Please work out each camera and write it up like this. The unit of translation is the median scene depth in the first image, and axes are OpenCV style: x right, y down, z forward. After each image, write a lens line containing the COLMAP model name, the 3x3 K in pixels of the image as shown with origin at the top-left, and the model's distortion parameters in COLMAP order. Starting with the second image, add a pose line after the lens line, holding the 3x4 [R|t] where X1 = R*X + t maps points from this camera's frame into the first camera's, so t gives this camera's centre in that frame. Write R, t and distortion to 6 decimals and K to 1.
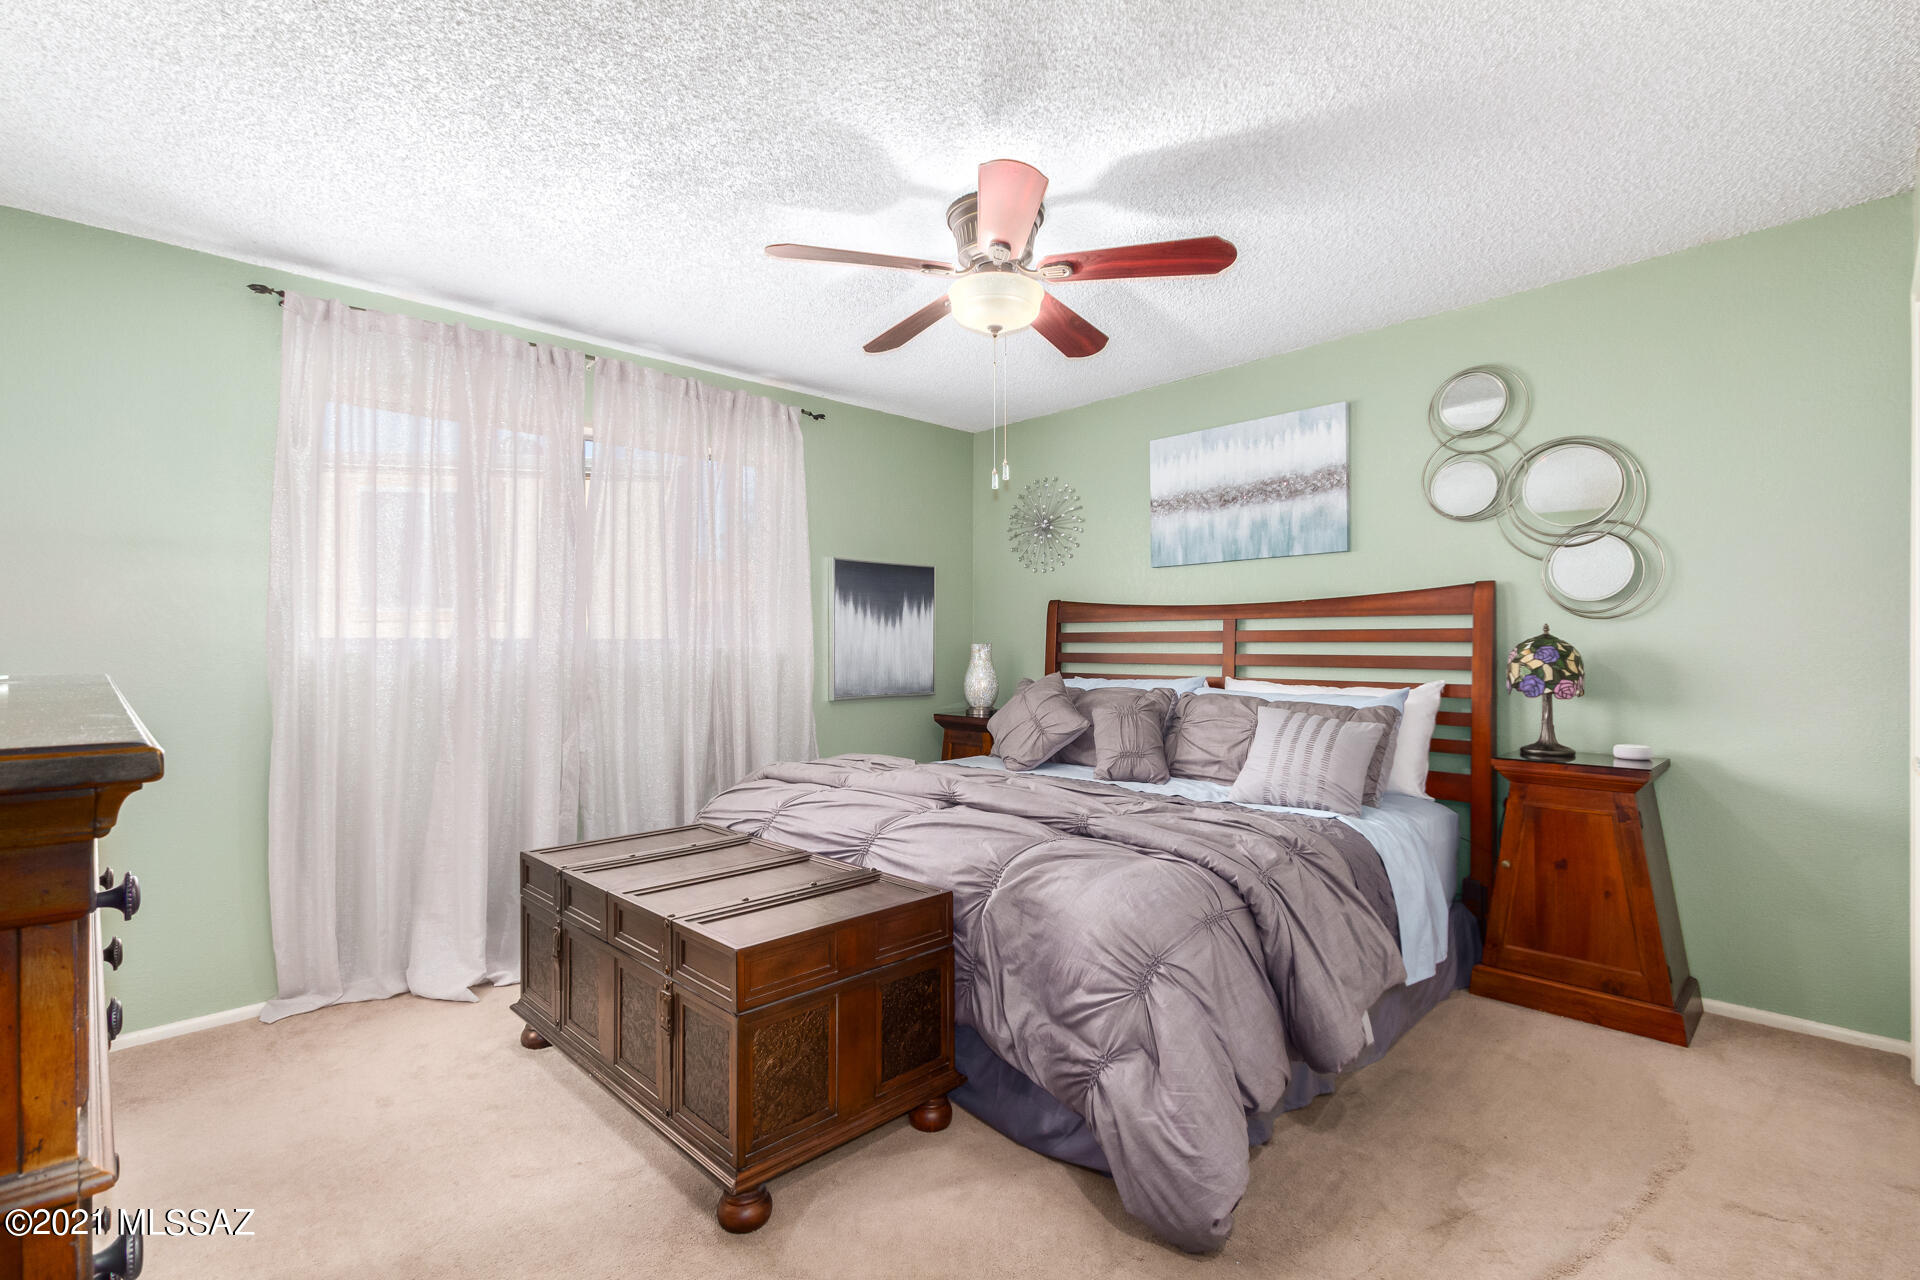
lens RADIAL K [[879.2, 0, 952.3], [0, 879.2, 633.7], [0, 0, 1]] dist [0.001187, -0.000574]
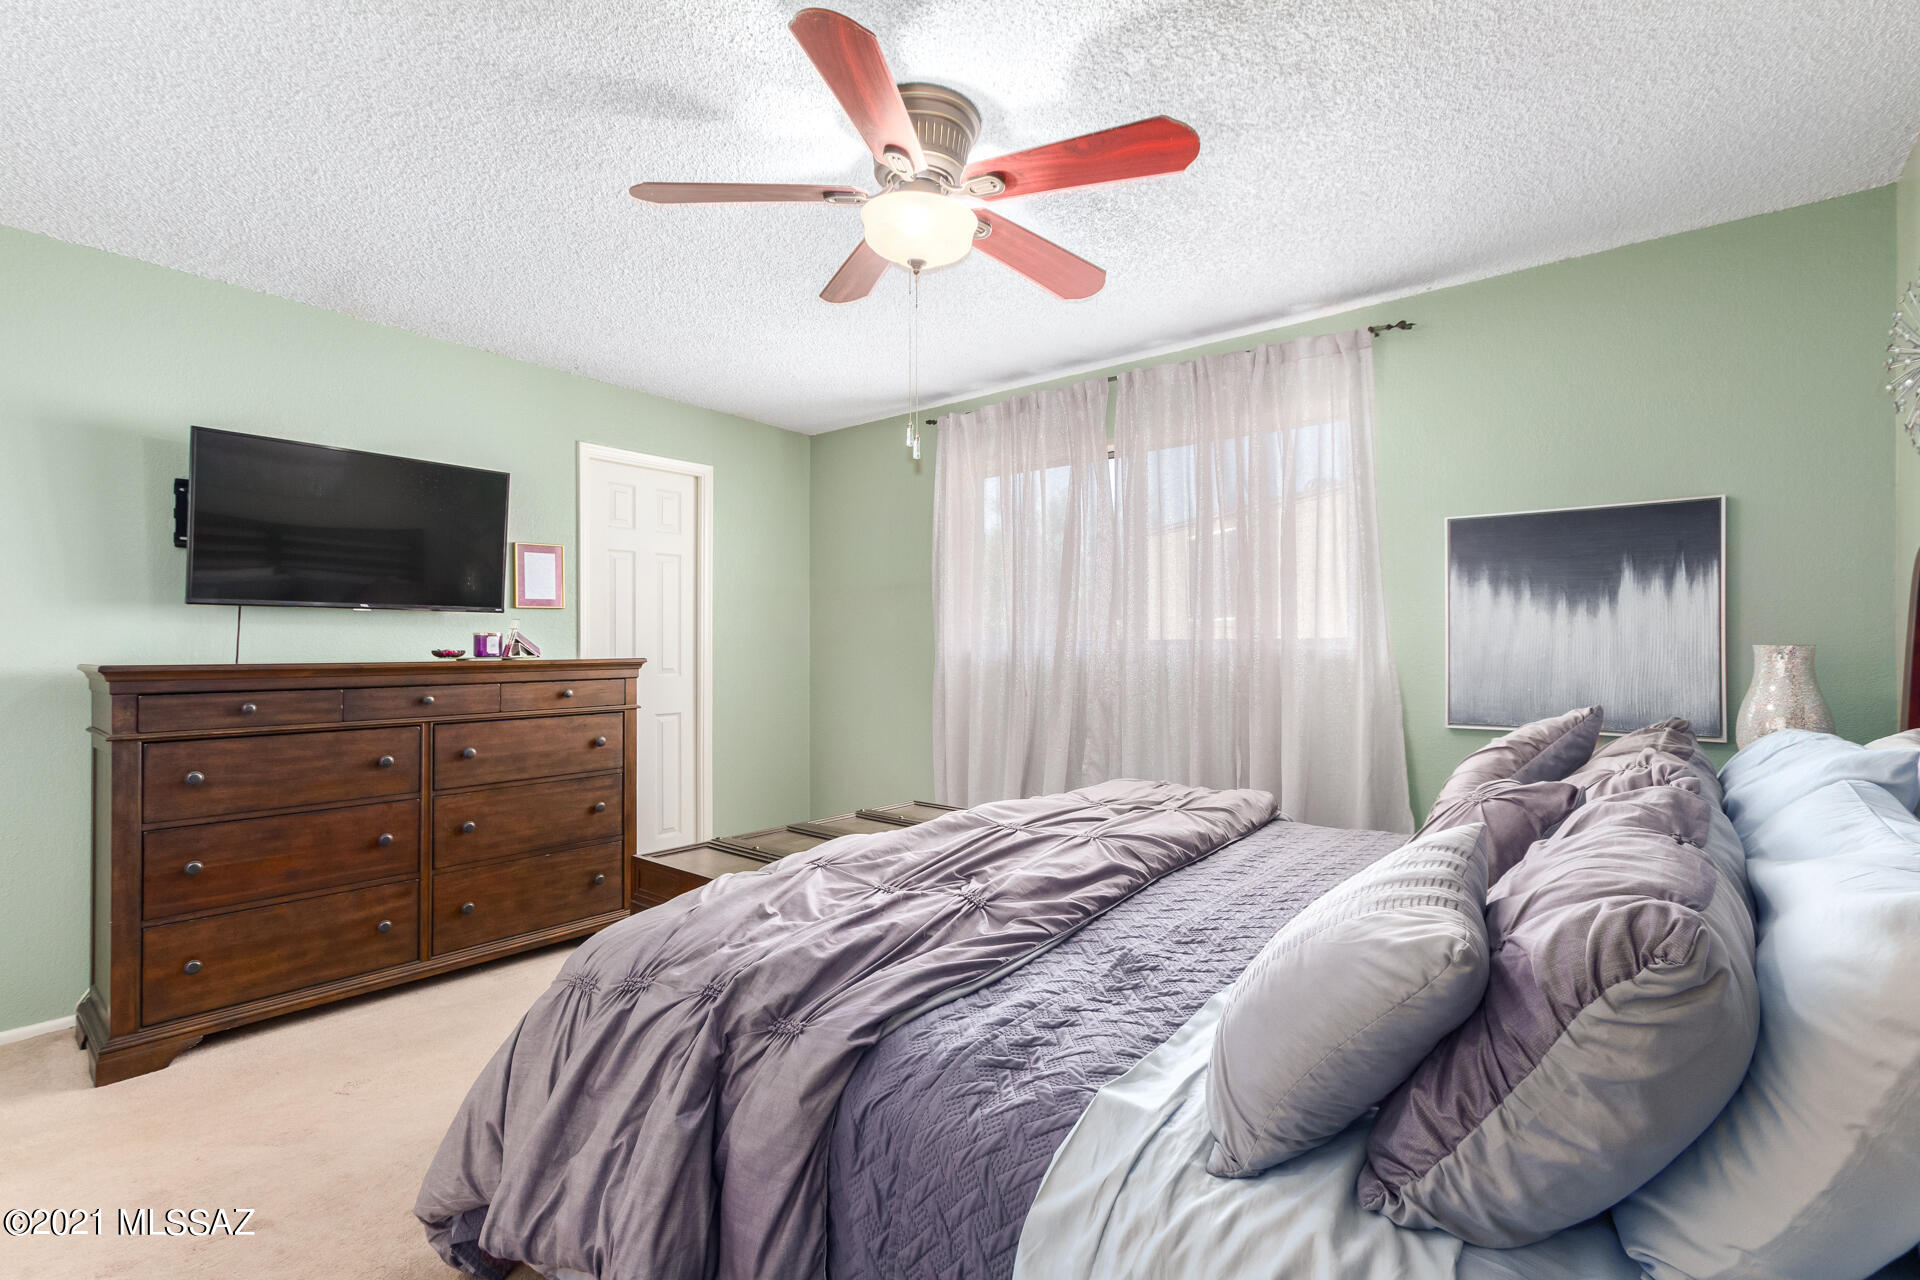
lens RADIAL K [[879.2, 0, 952.3], [0, 879.2, 633.7], [0, 0, 1]] dist [0.001187, -0.000574]
pose [[0.094272, -0.008101, -0.995514, 0.489223], [0.015228, 0.999862, -0.006694, 0.001910], [0.995430, -0.014529, 0.094382, 0.534043]]
